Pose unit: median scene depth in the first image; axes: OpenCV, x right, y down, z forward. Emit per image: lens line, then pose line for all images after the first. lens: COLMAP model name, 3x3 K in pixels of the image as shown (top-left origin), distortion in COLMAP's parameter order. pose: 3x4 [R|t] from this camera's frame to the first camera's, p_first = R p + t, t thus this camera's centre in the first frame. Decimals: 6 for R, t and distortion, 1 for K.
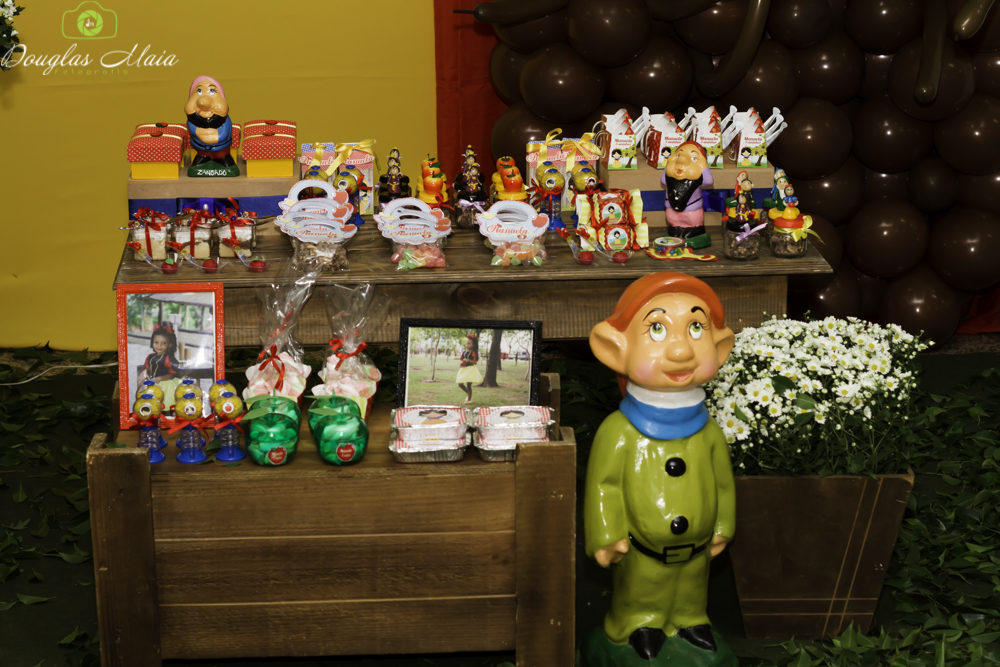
lens RADIAL K [[2369.9, 0, 499.7], [0, 2369.9, 333.4], [0, 0, 1]] dist [0.094535, 0.000000]
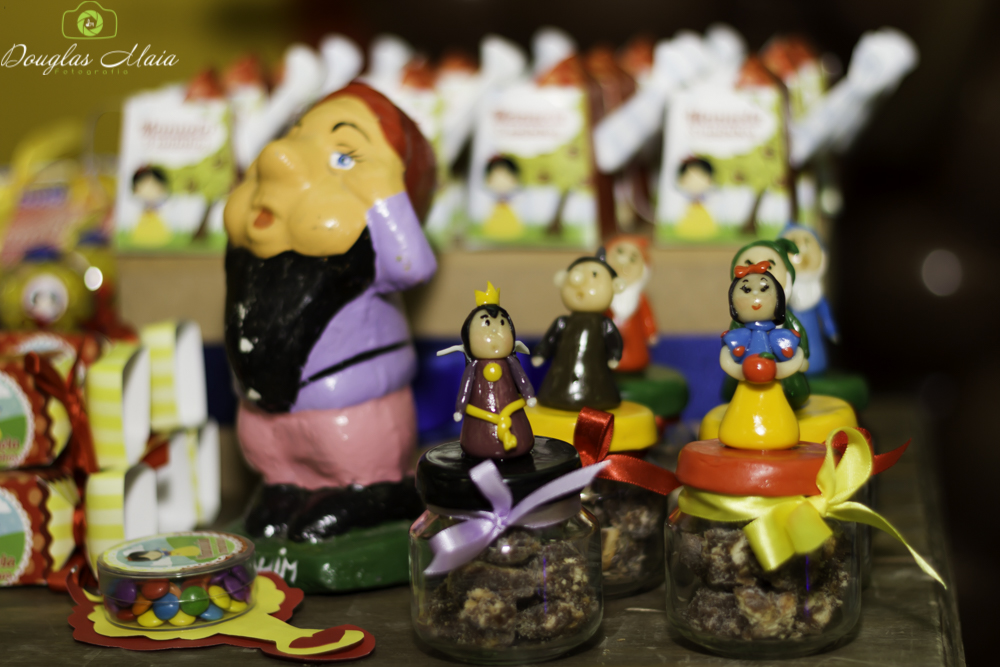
lens RADIAL K [[2369.9, 0, 500.6], [0, 2369.9, 334.2], [0, 0, 1]] dist [0.094535, 0.000000]
pose [[0.971129, 0.002121, -0.238547, 0.144831], [-0.035045, 0.990380, -0.133863, -0.030816], [0.235968, 0.138358, 0.961861, 0.802924]]
